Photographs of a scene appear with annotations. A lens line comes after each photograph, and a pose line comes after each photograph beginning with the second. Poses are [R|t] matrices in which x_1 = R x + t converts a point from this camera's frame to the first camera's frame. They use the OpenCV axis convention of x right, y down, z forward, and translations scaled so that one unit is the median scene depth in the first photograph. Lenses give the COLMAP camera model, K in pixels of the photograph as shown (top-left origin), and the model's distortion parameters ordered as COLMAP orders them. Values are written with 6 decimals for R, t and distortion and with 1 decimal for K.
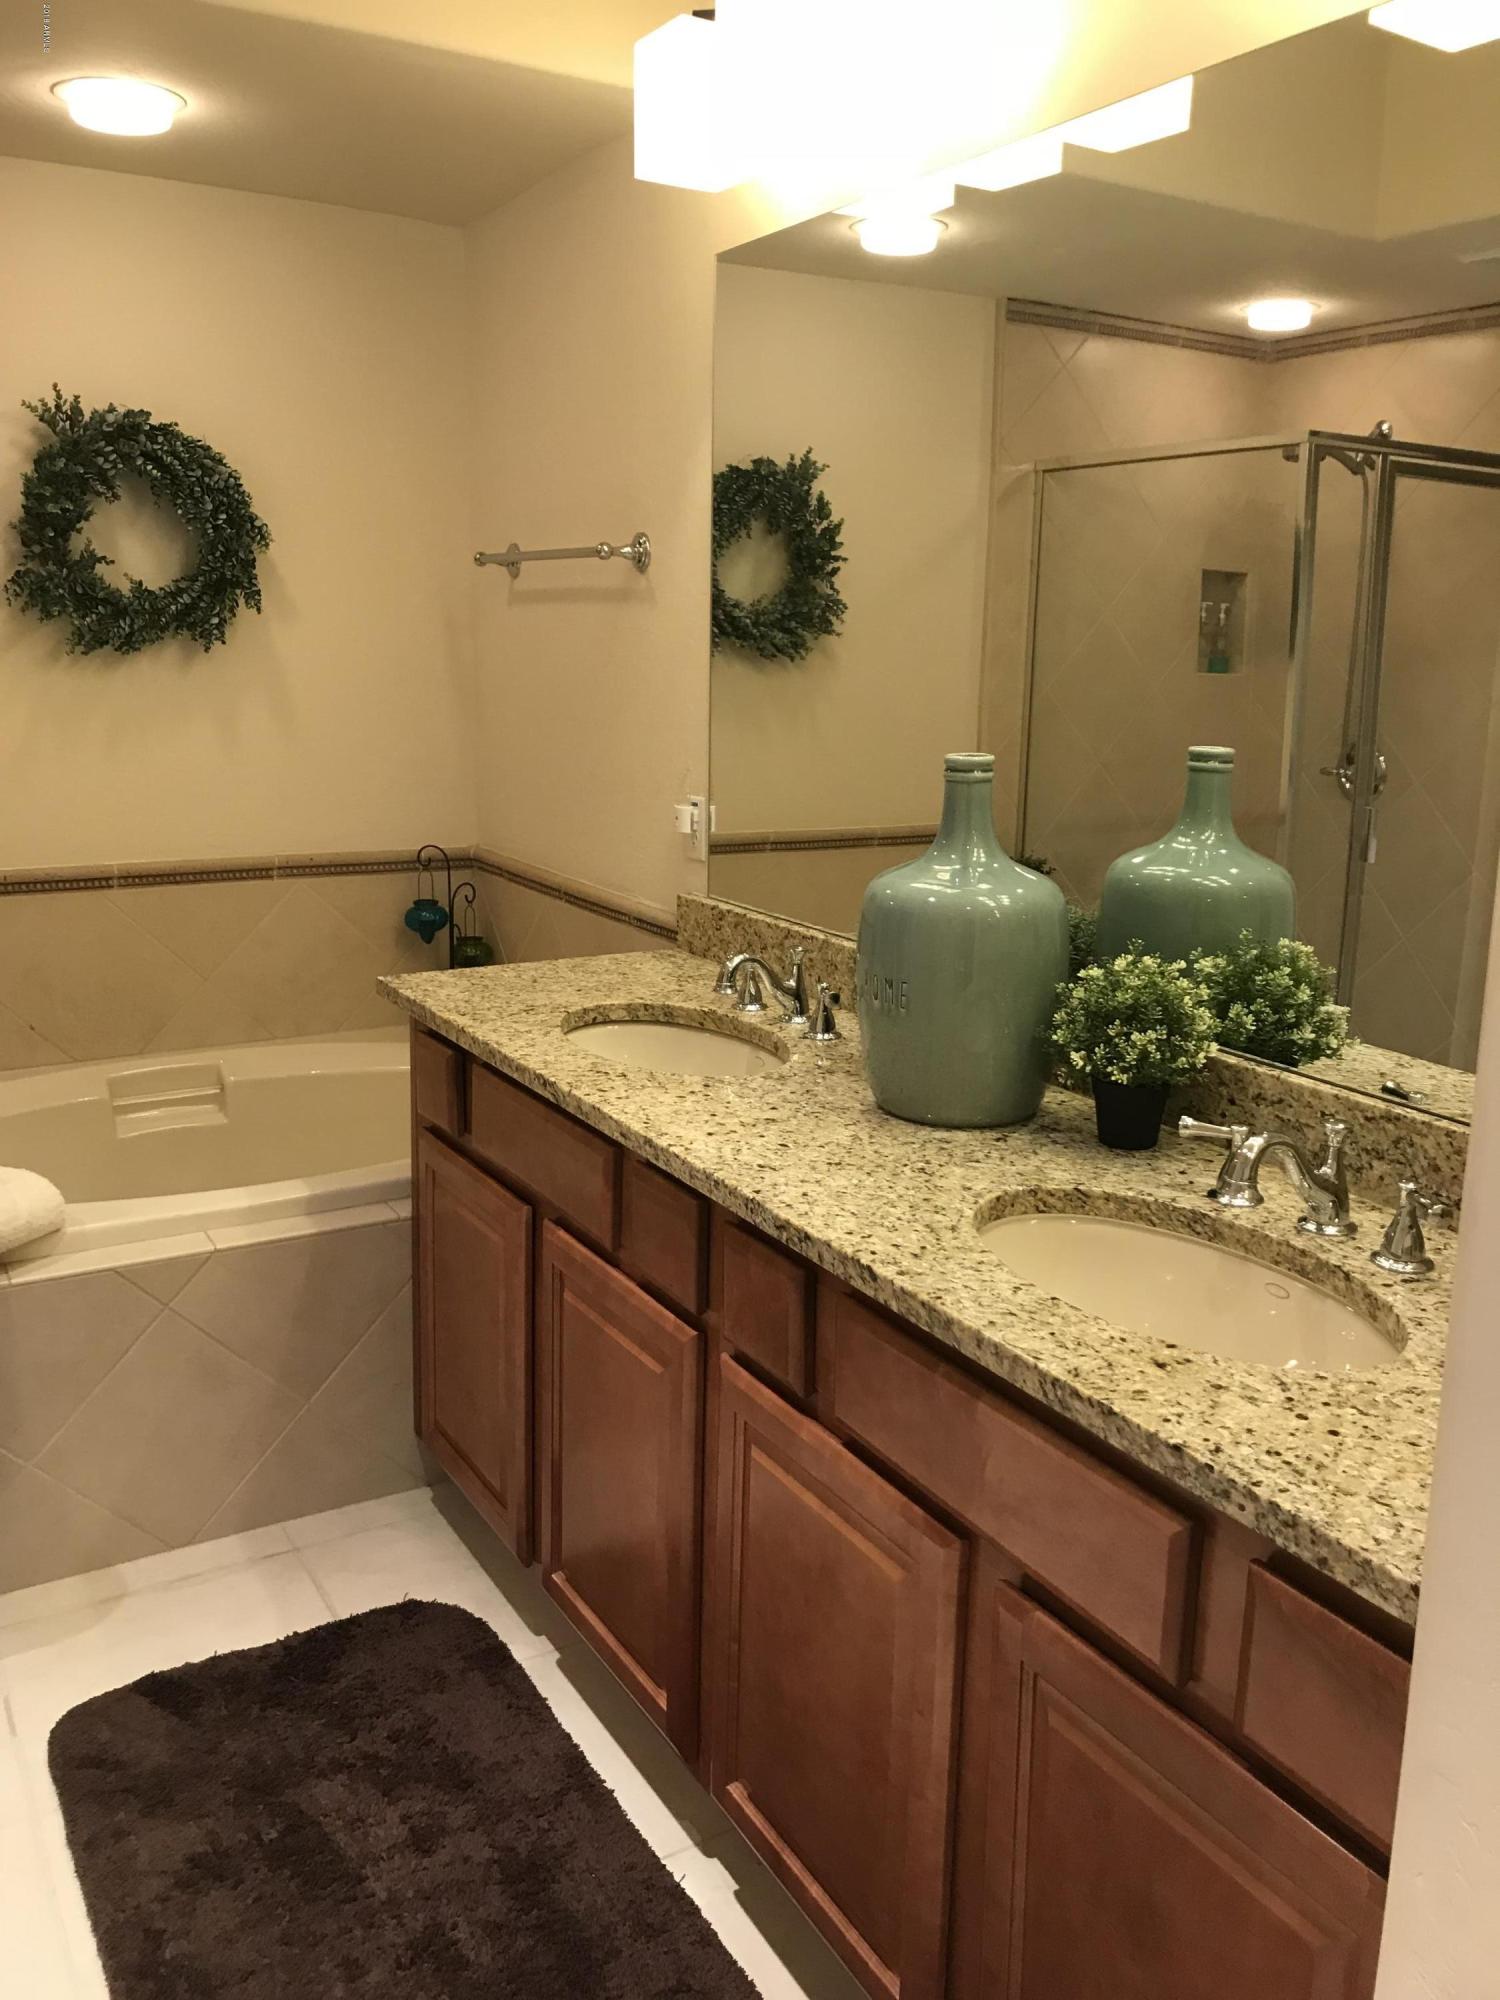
lens RADIAL K [[1663.3, 0, 750.0], [0, 1663.3, 1000.0], [0, 0, 1]] dist [0.026660, -0.003935]
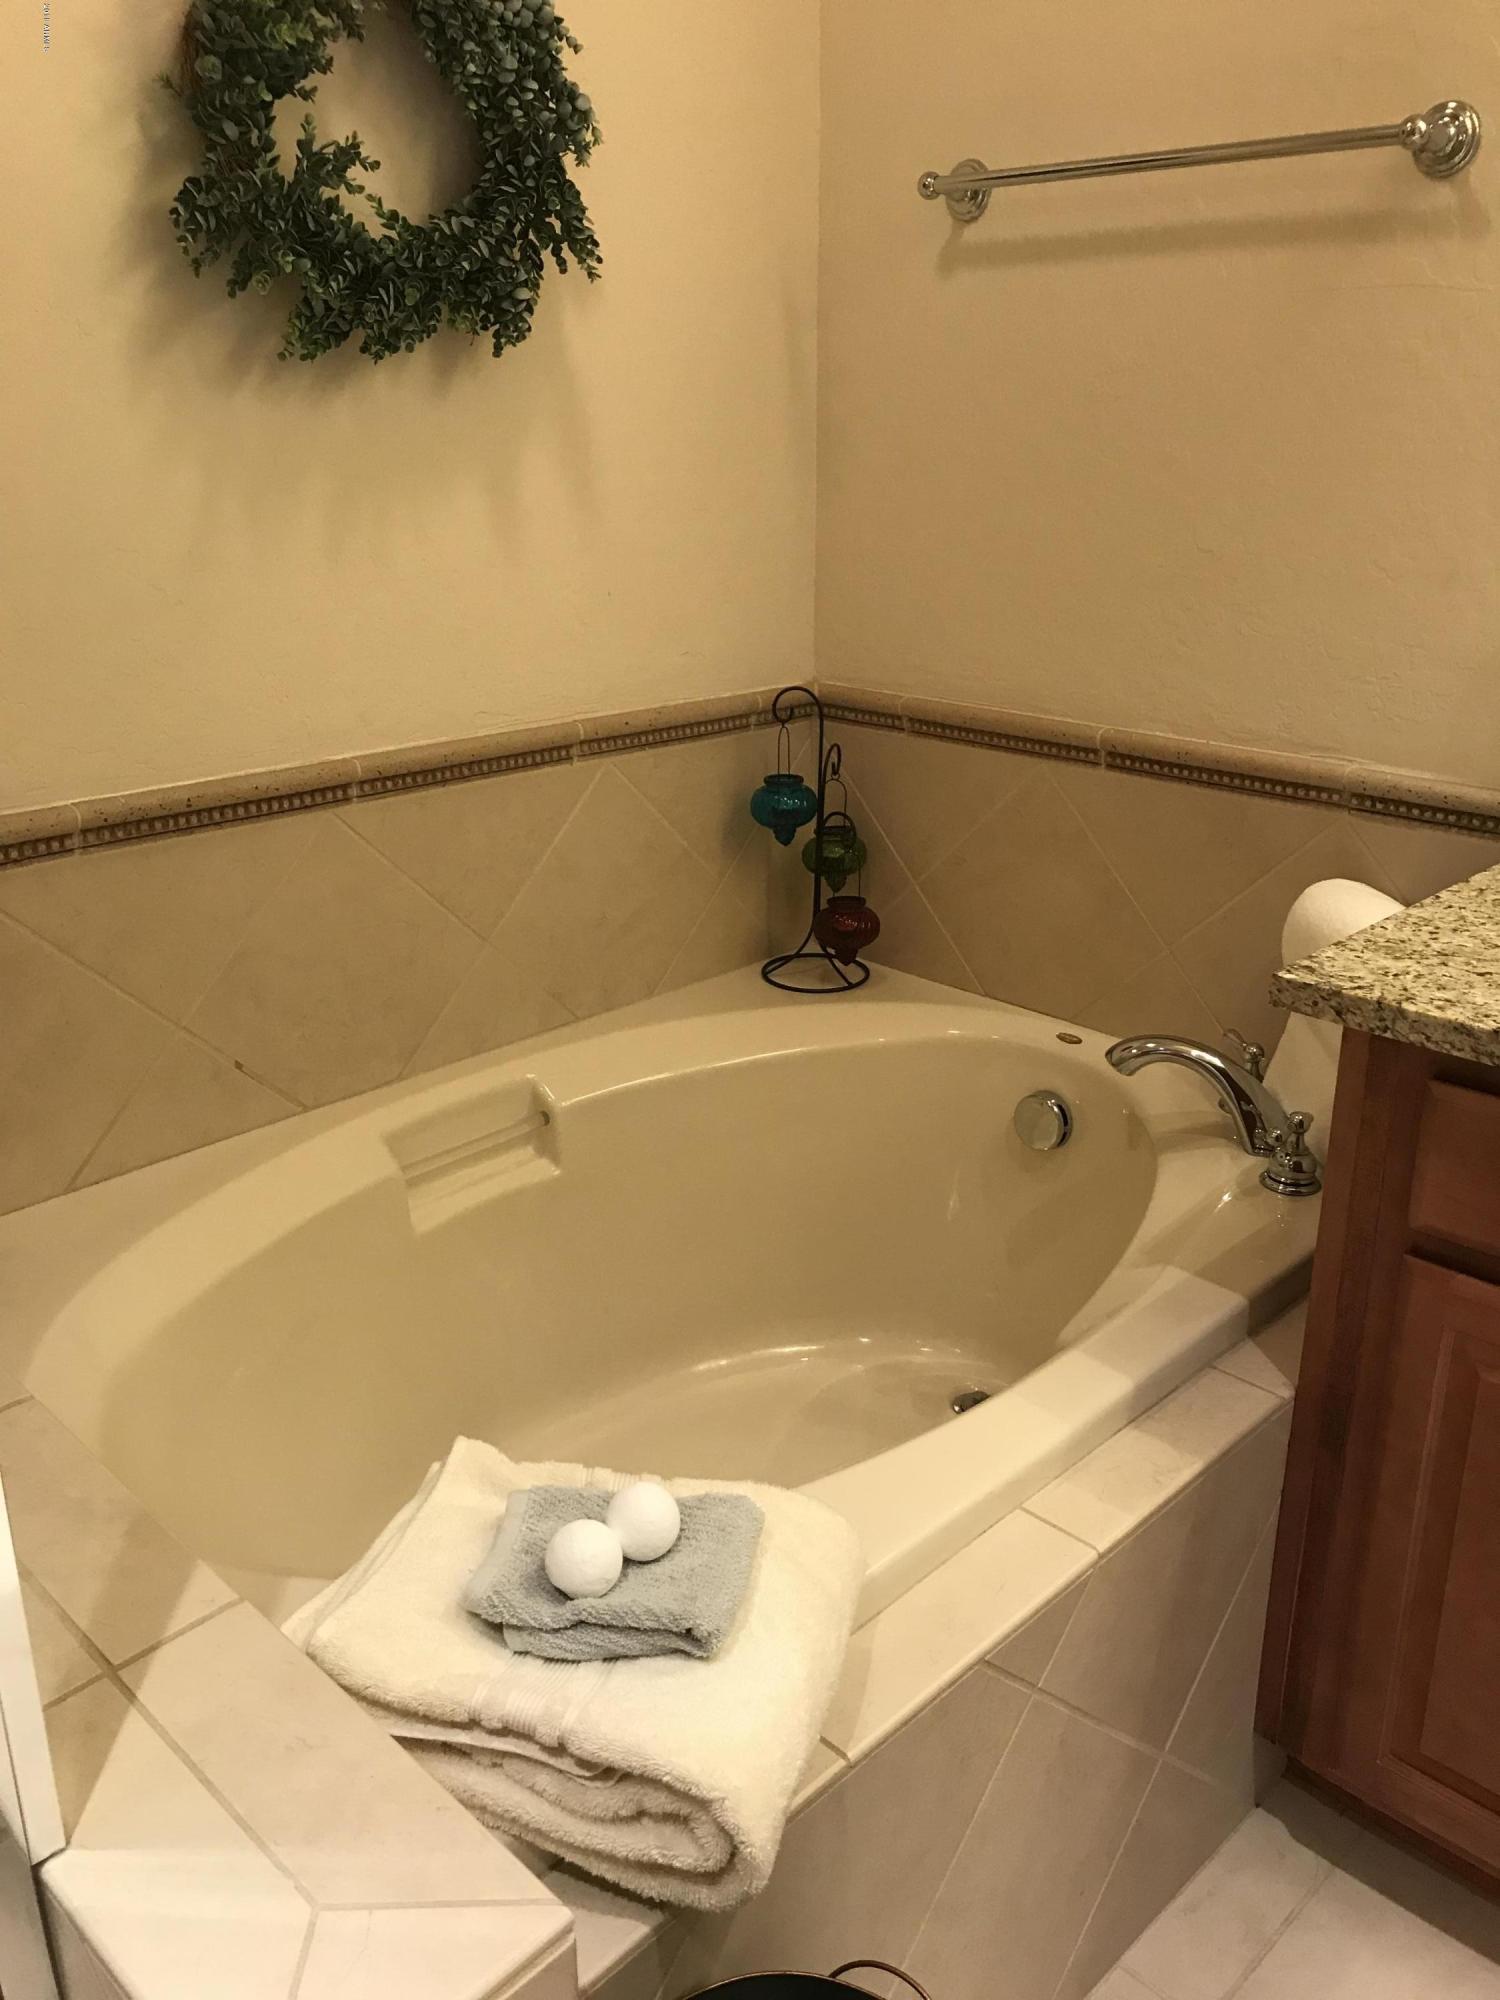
lens RADIAL K [[1634.5, 0, 750.0], [0, 1634.5, 1000.0], [0, 0, 1]] dist [0.037189, 0.000328]
pose [[0.963350, -0.105445, 0.246653, -0.398043], [0.071498, 0.987170, 0.142770, -0.070734], [-0.258543, -0.119902, 0.958530, 0.432889]]
